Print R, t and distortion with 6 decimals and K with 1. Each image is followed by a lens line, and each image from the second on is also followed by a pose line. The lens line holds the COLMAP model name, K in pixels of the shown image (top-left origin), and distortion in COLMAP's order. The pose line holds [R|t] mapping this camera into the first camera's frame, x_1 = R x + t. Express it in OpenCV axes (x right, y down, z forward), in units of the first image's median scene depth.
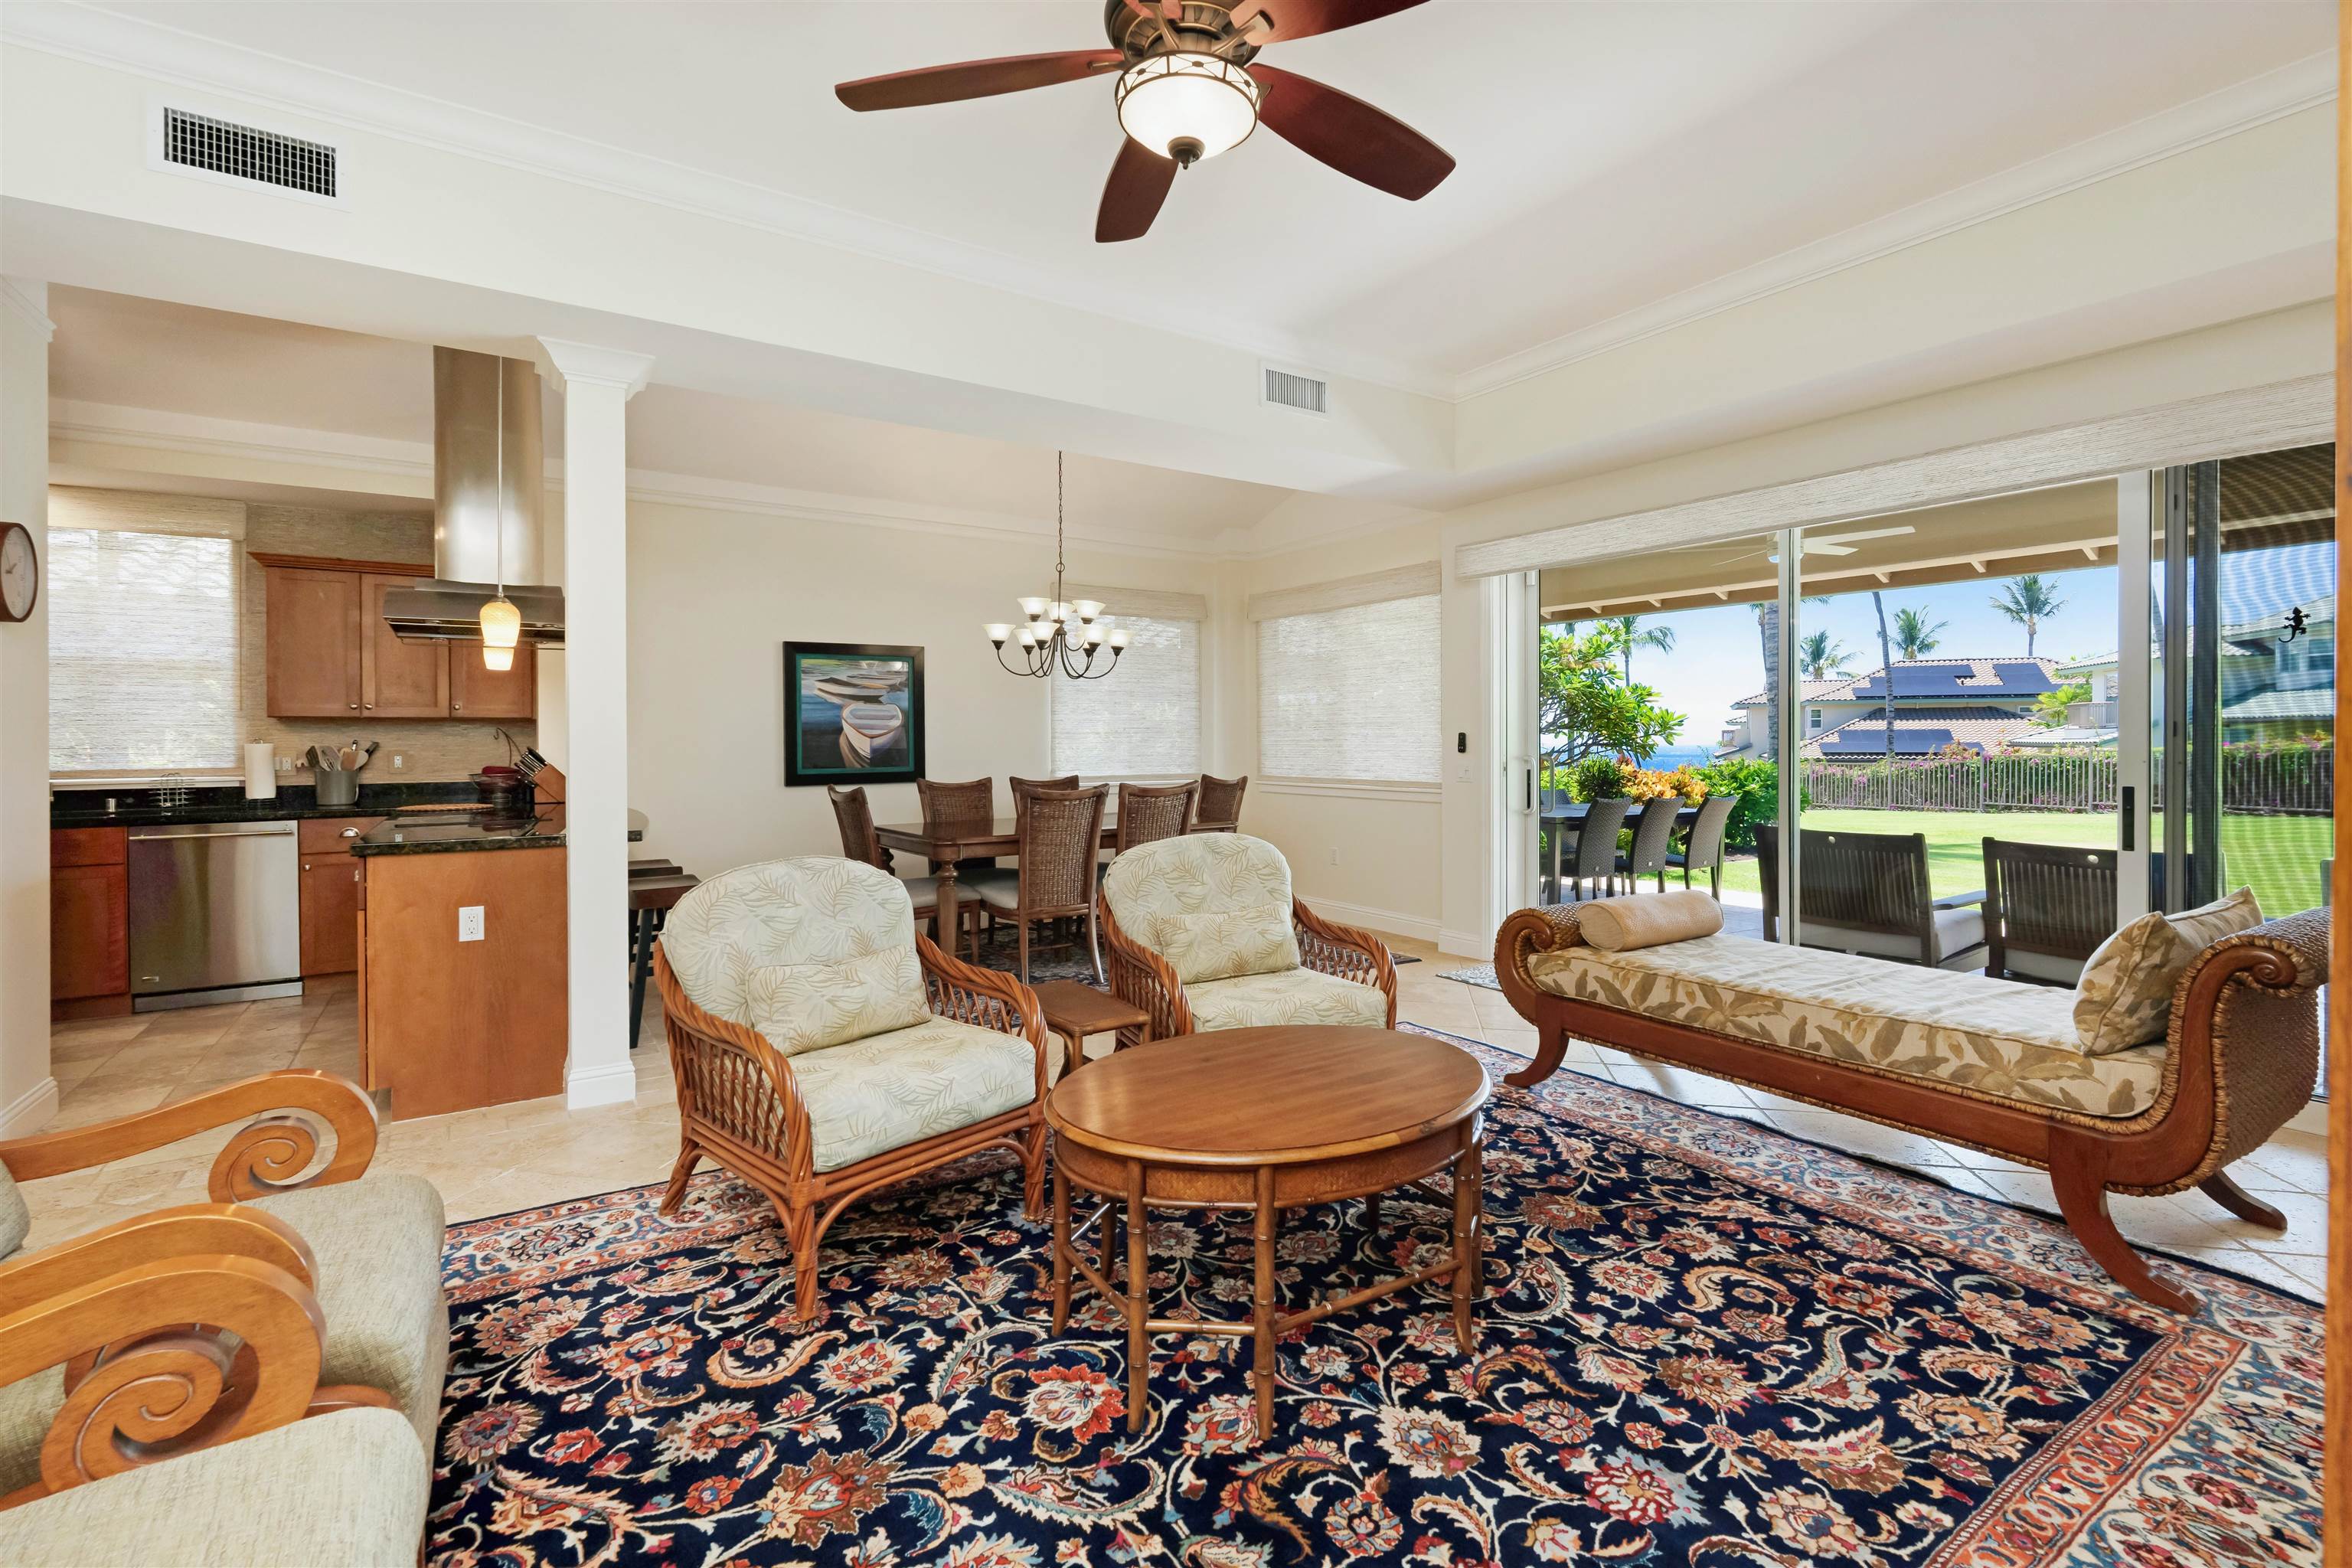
lens RADIAL K [[1048.3, 0, 1174.8], [0, 1048.3, 742.4], [0, 0, 1]] dist [-0.001222, -0.000388]
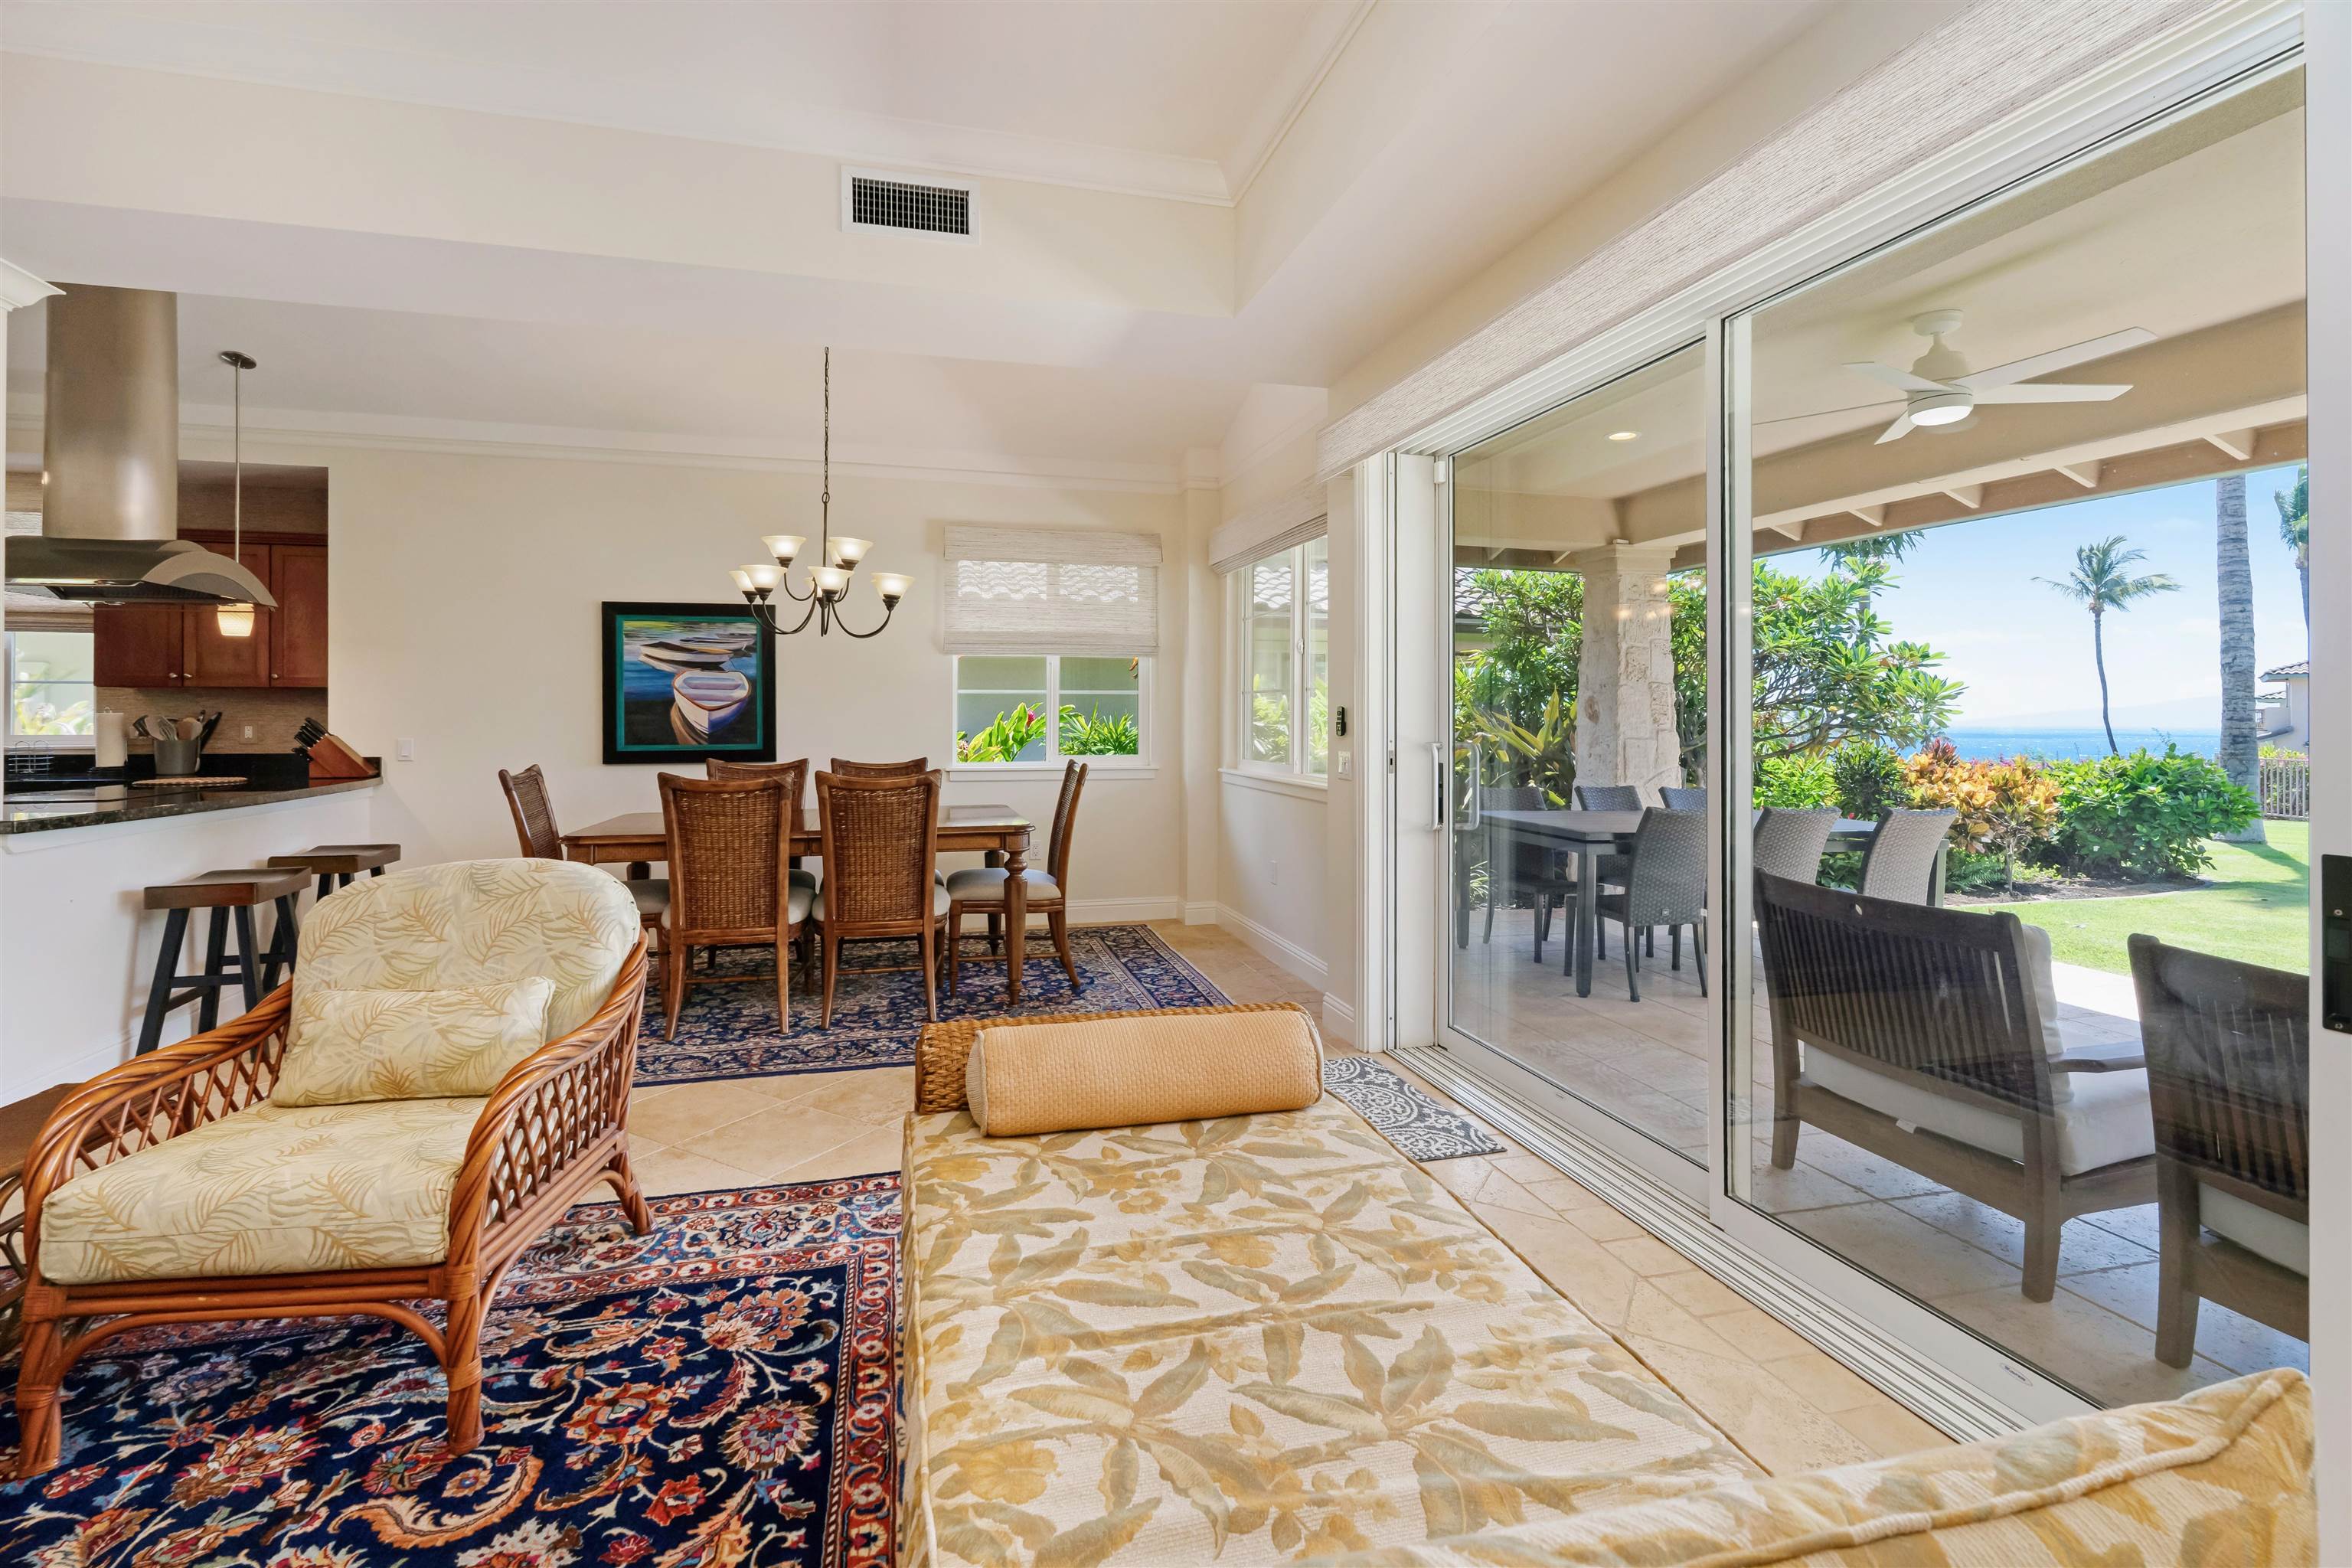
lens RADIAL K [[1059.8, 0, 1180.8], [0, 1059.8, 704.4], [0, 0, 1]] dist [-0.001850, -0.001058]
pose [[0.948646, 0.002800, -0.316326, 0.883688], [-0.006588, 0.999919, -0.010908, -0.005919], [0.316270, 0.012432, 0.948588, 0.711322]]
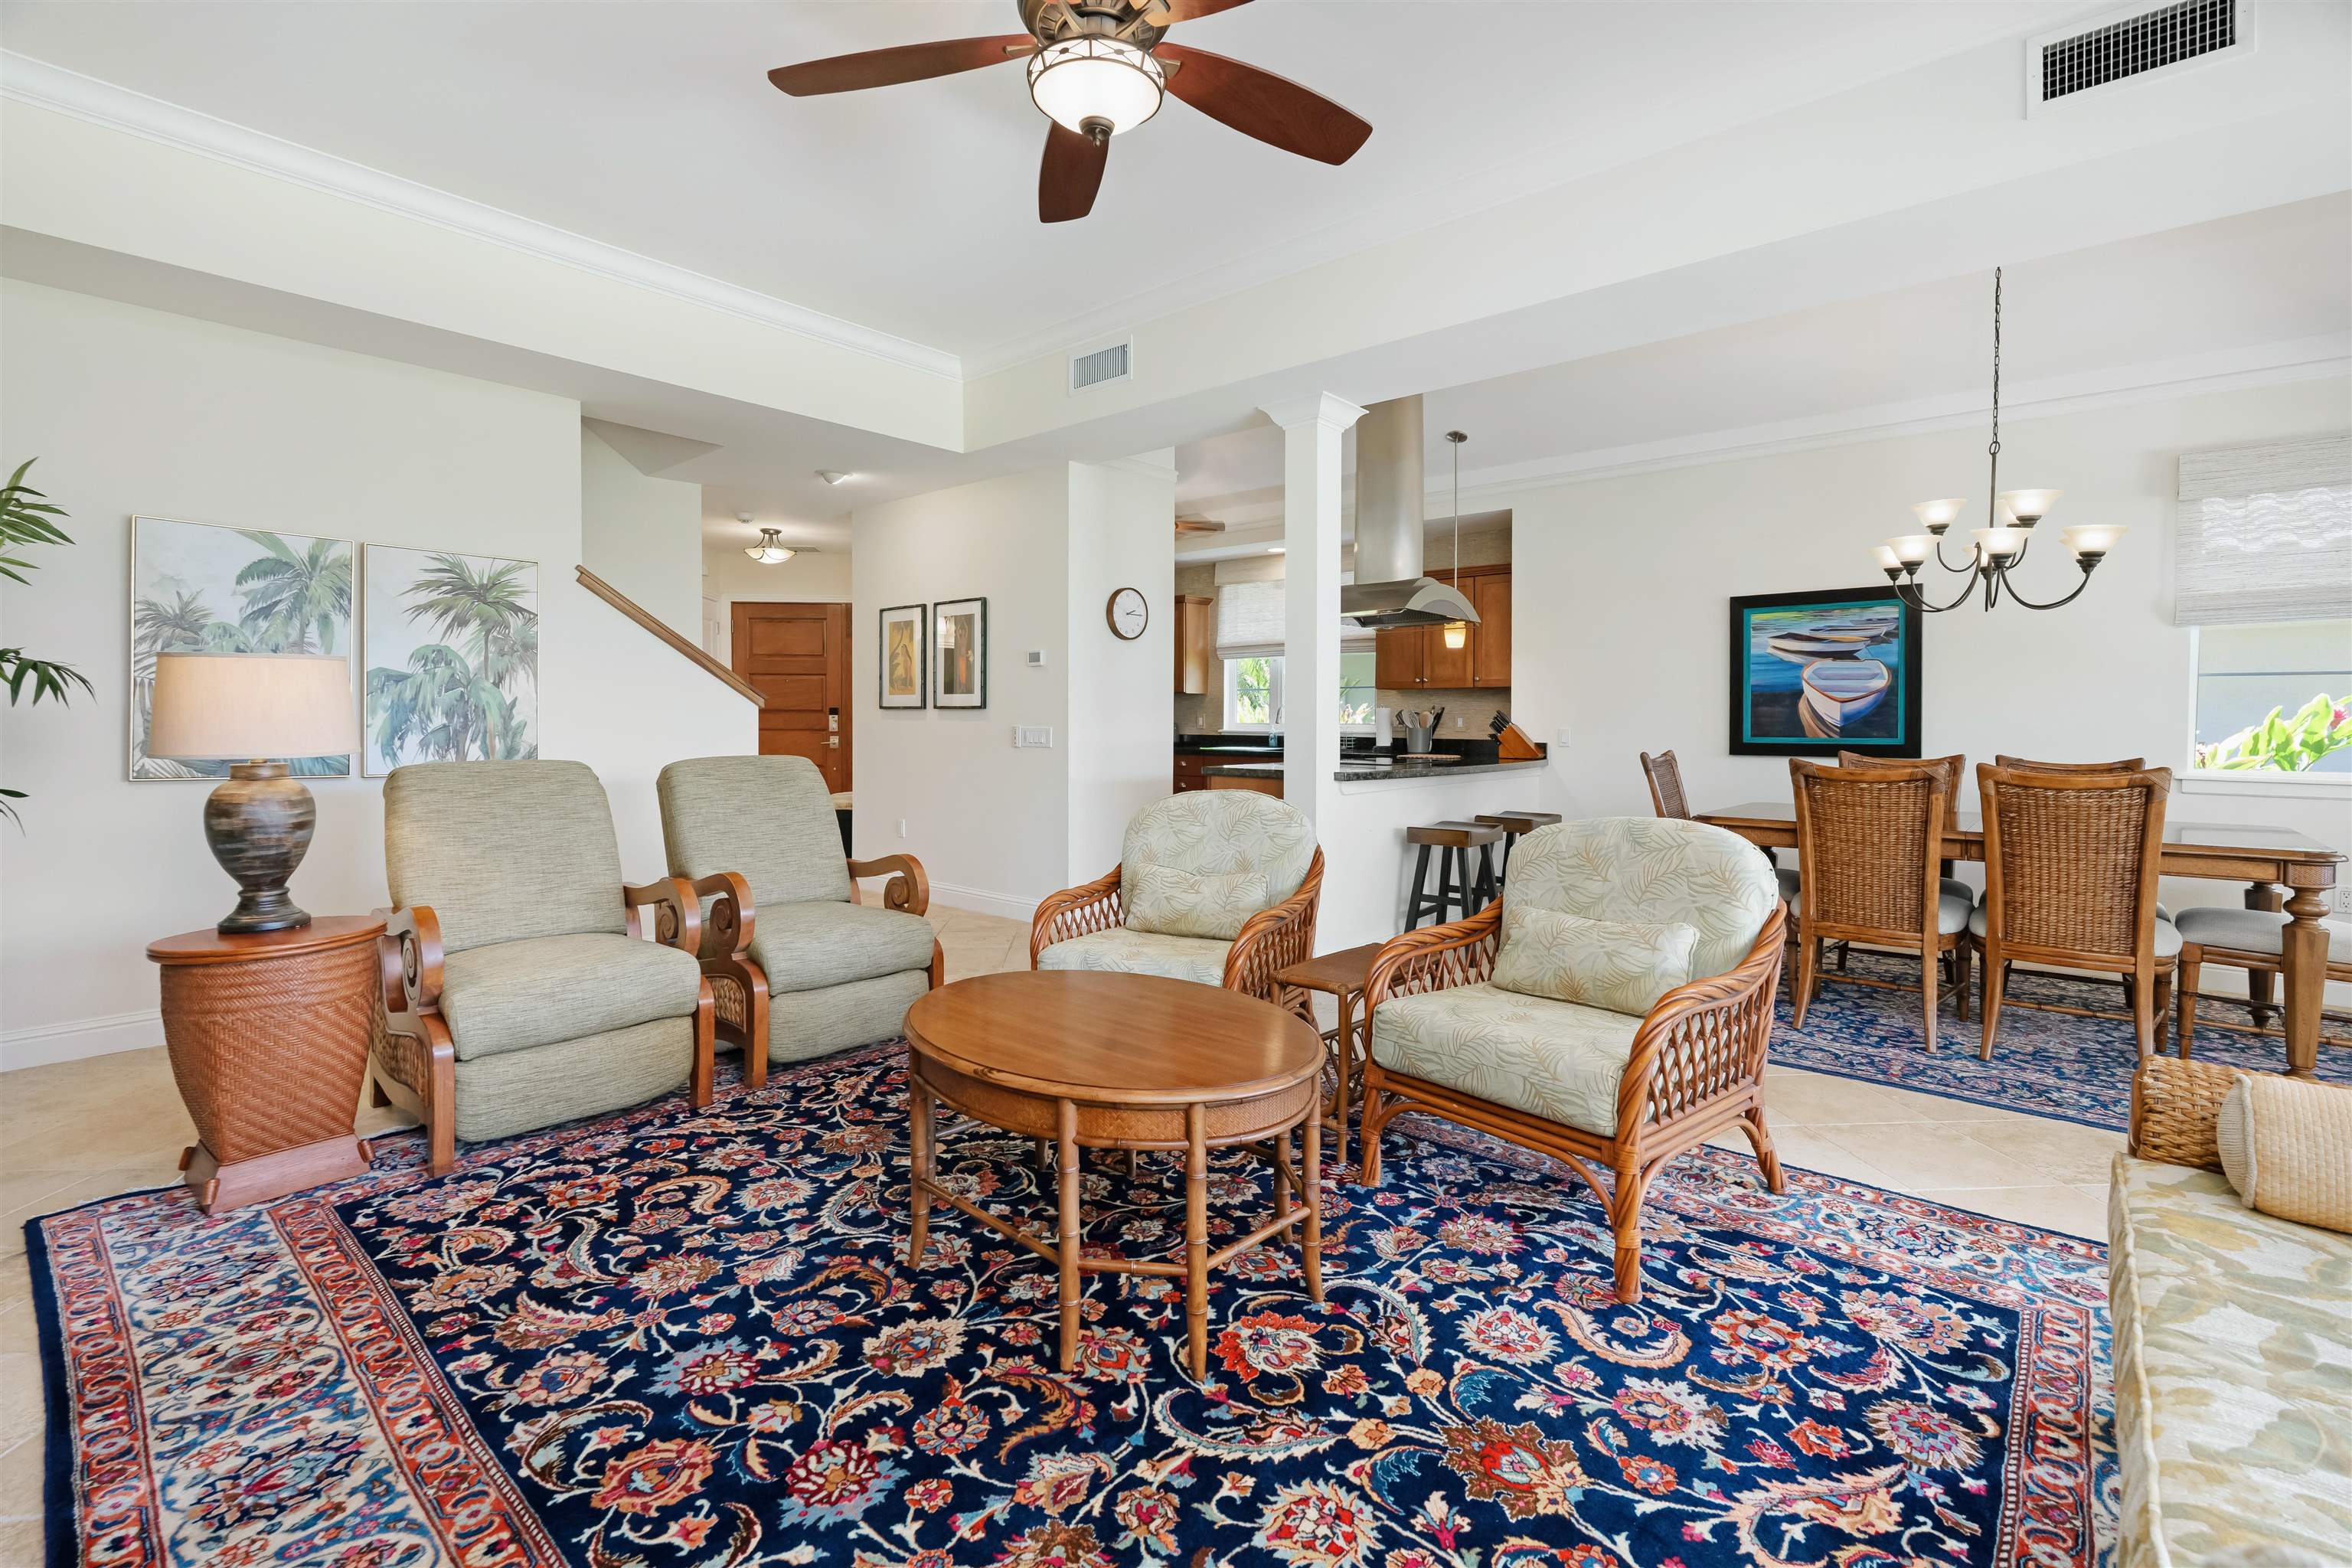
lens RADIAL K [[1048.3, 0, 1174.8], [0, 1048.3, 742.4], [0, 0, 1]] dist [-0.001222, -0.000388]
pose [[0.267376, 0.027536, -0.963199, 0.899388], [-0.007744, 0.999621, 0.026427, 0.023591], [0.963561, 0.000393, 0.267487, 0.670309]]
